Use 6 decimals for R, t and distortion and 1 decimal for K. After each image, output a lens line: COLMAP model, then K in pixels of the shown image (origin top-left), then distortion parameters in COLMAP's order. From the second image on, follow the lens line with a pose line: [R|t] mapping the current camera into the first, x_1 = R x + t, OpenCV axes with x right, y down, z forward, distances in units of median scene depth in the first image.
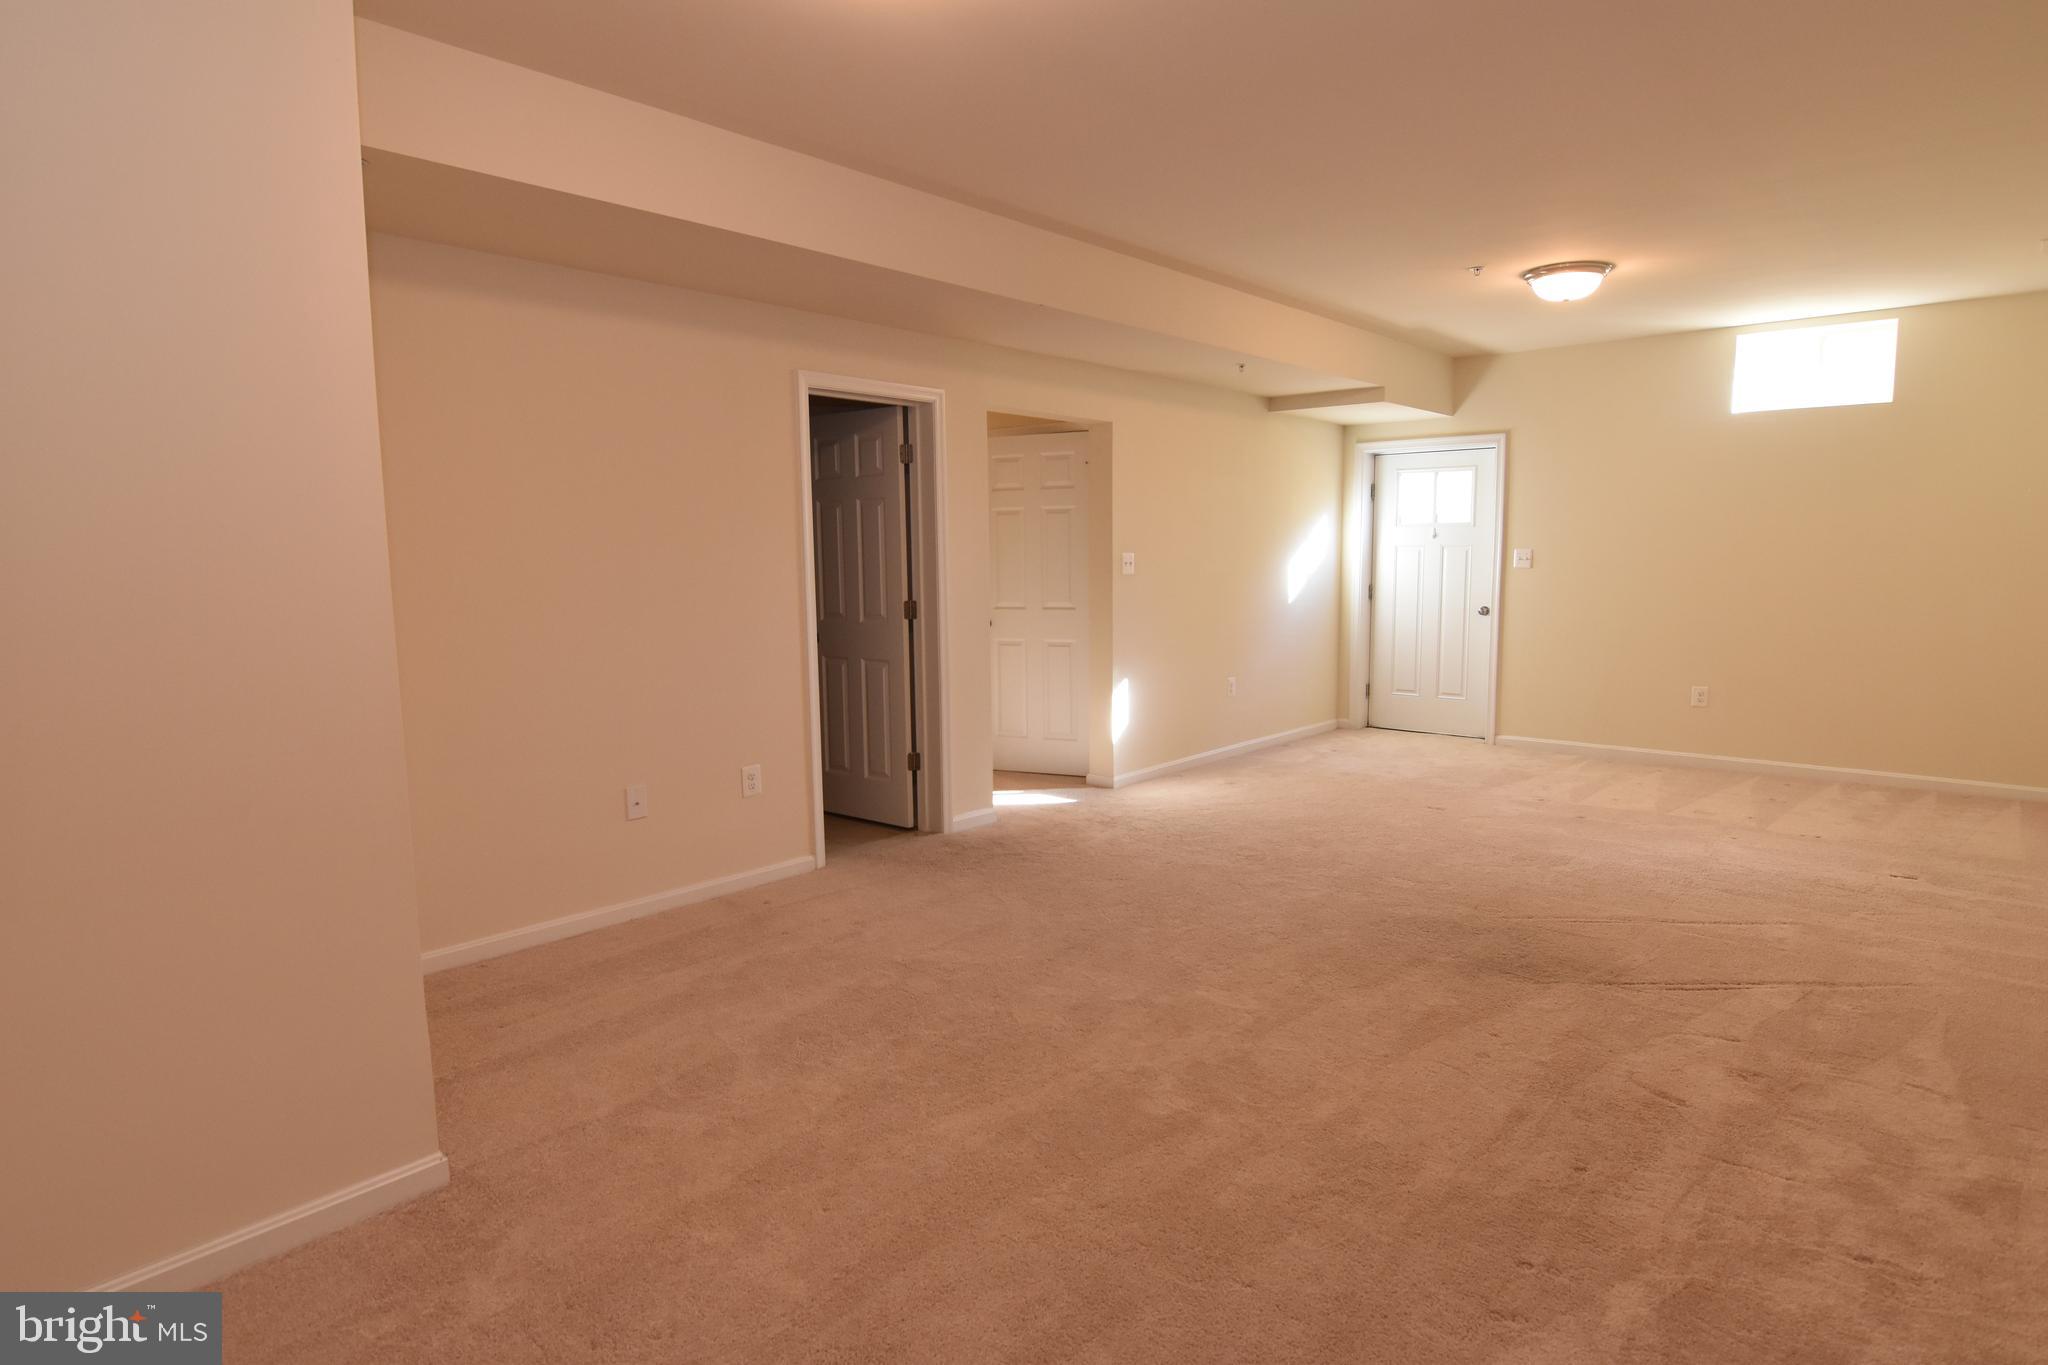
lens RADIAL K [[1119.1, 0, 1051.1], [0, 1119.1, 675.4], [0, 0, 1]] dist [-0.013985, -0.000548]
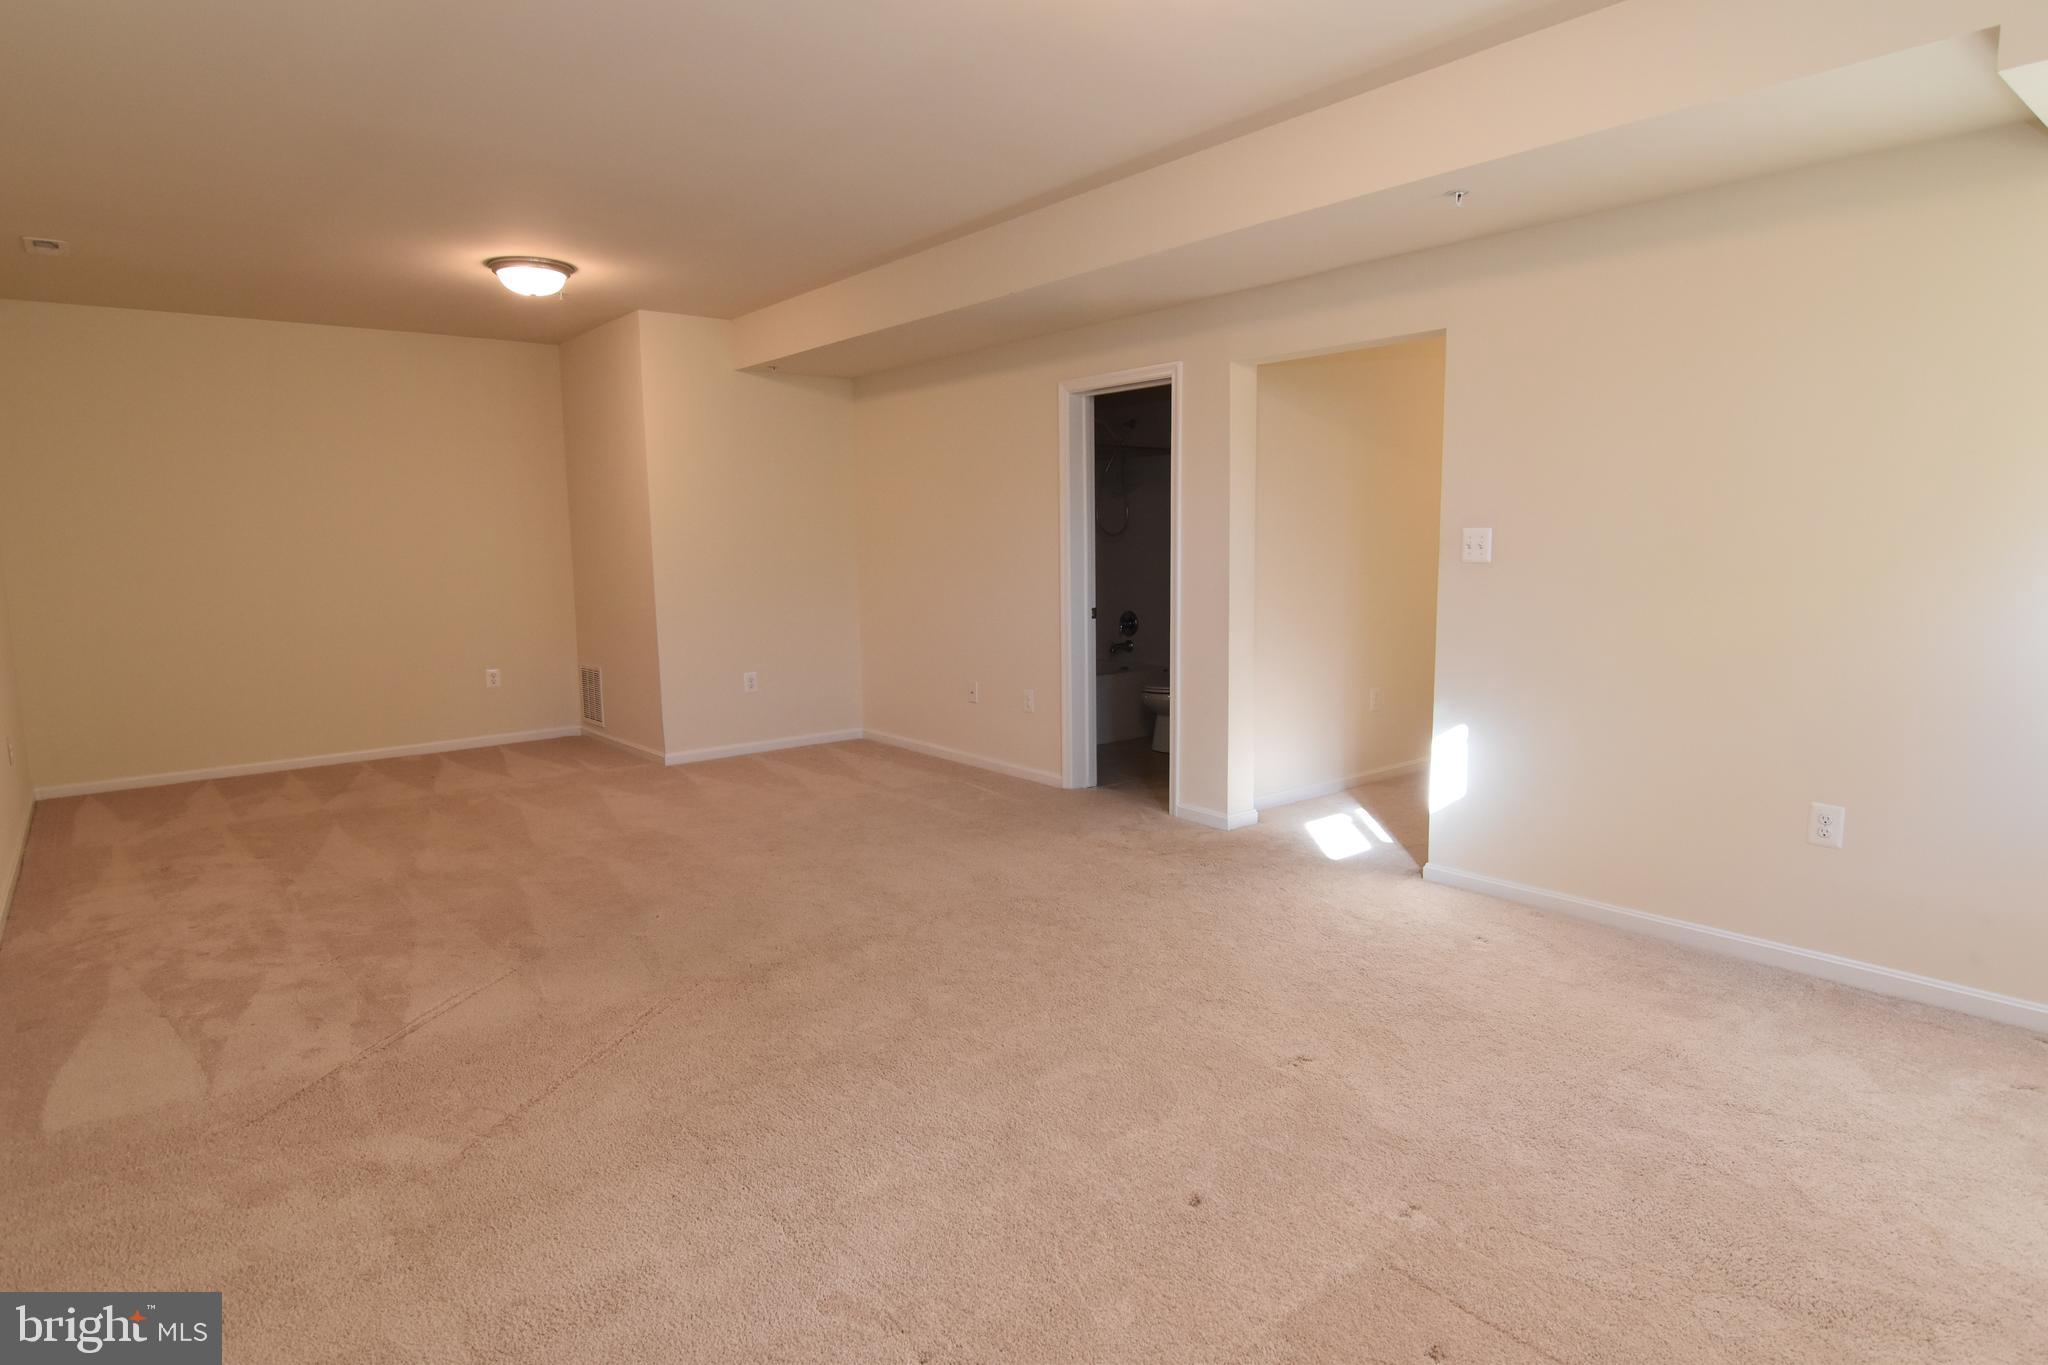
lens RADIAL K [[1119.1, 0, 1051.1], [0, 1119.1, 675.4], [0, 0, 1]] dist [-0.013985, -0.000548]
pose [[-0.155540, 0.142504, -0.977497, 0.728945], [-0.085582, 0.983875, 0.157052, -0.105312], [0.984115, 0.108084, -0.140836, 0.853414]]
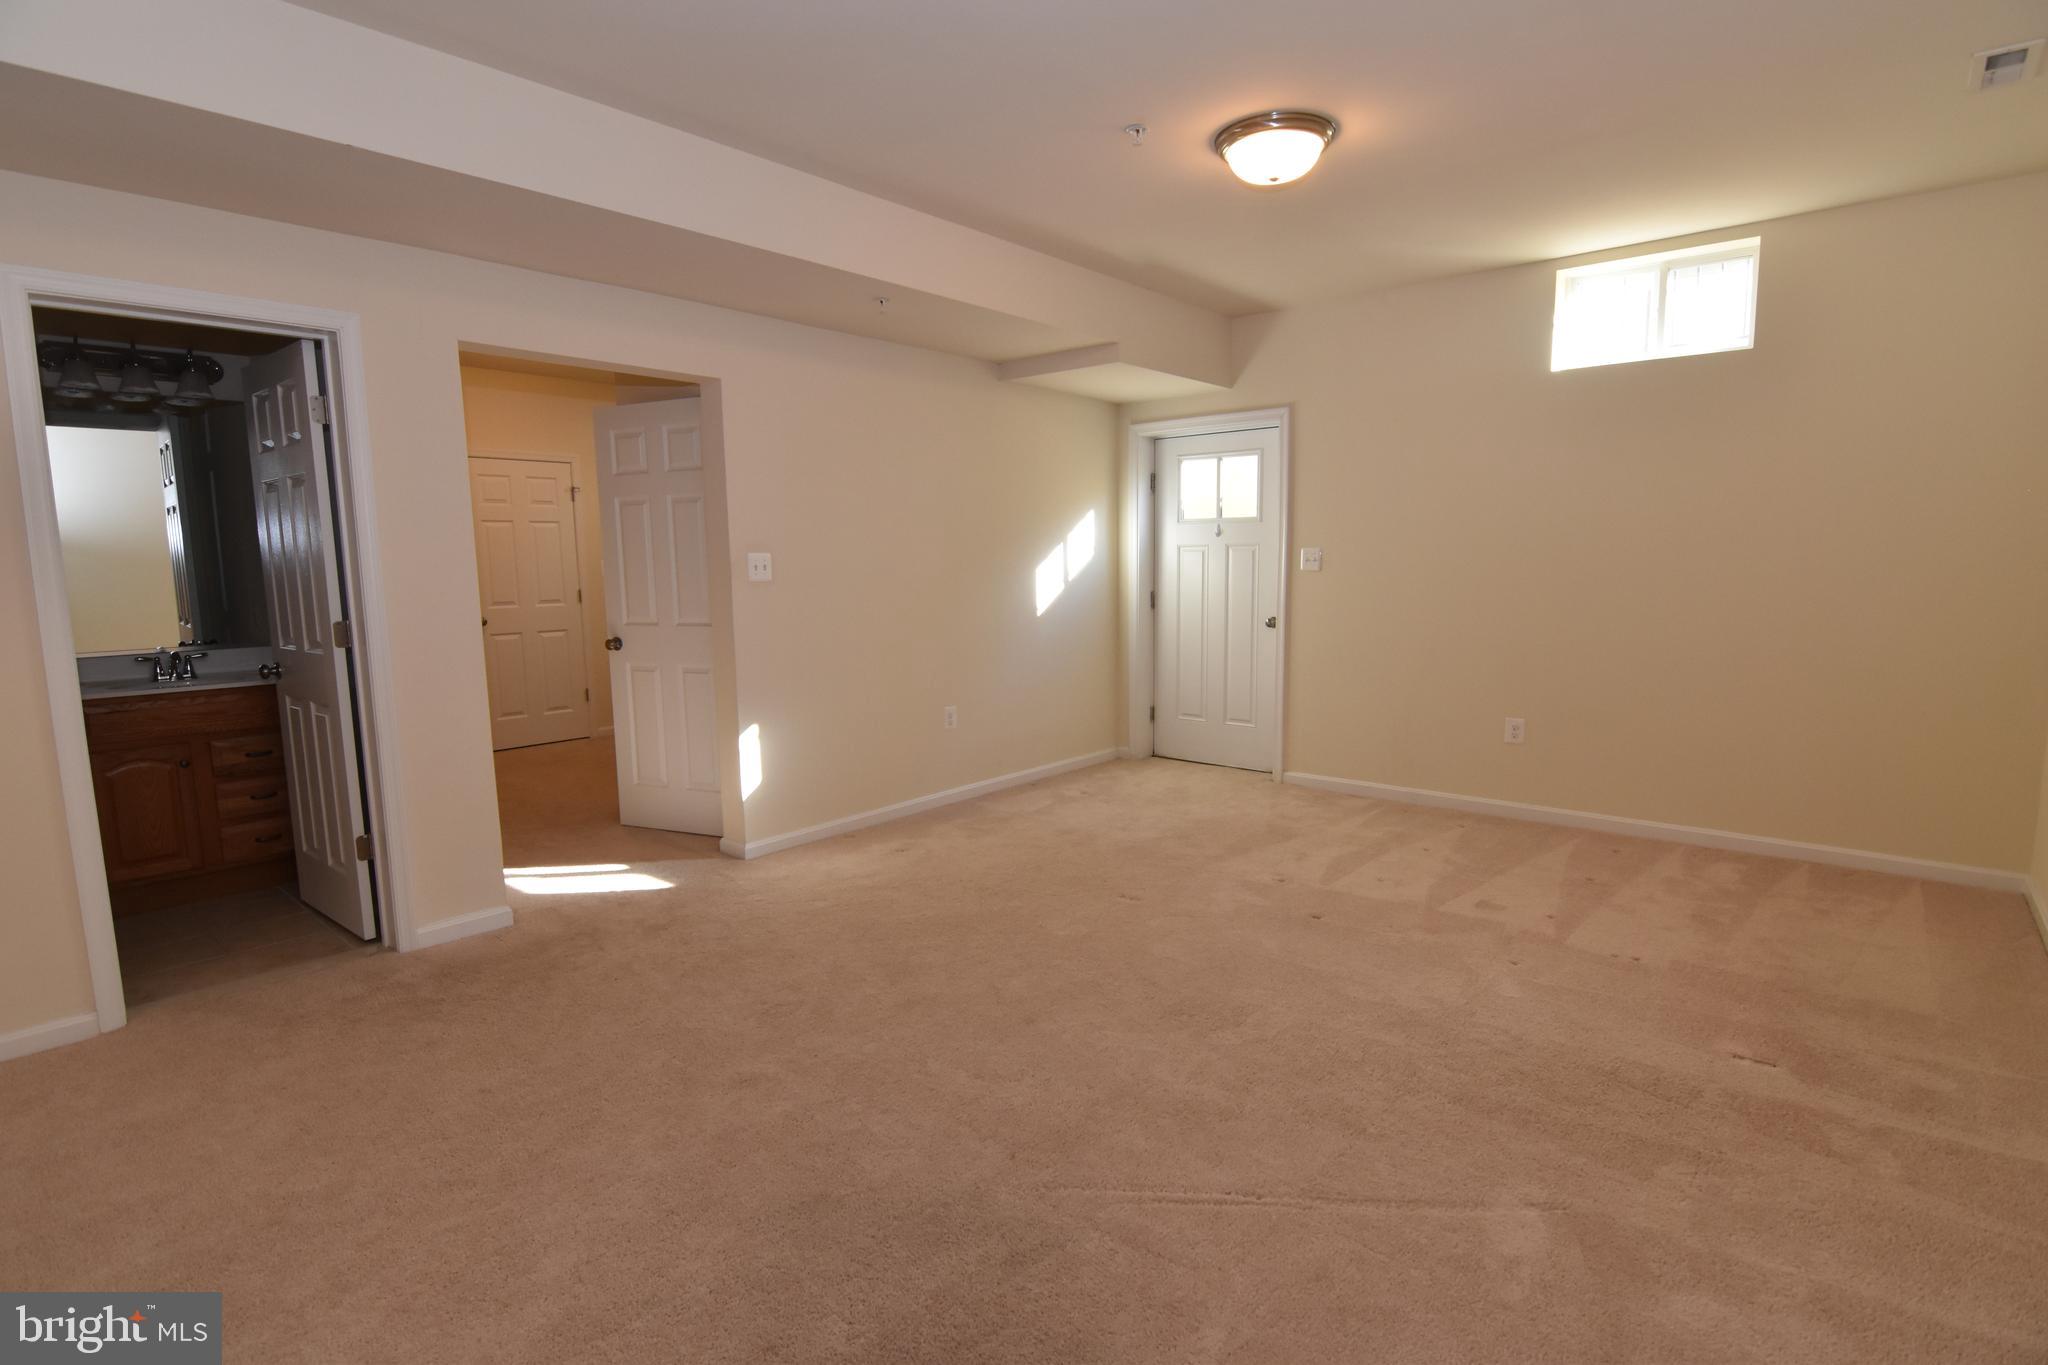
lens RADIAL K [[1015.6, 0, 1024.0], [0, 1015.6, 682.5], [0, 0, 1]] dist [-0.005866, -0.002212]
pose [[0.999917, -0.004163, 0.012175, 0.240111], [0.004014, 0.999917, 0.012255, -0.028368], [-0.012225, -0.012205, 0.999851, 0.299018]]
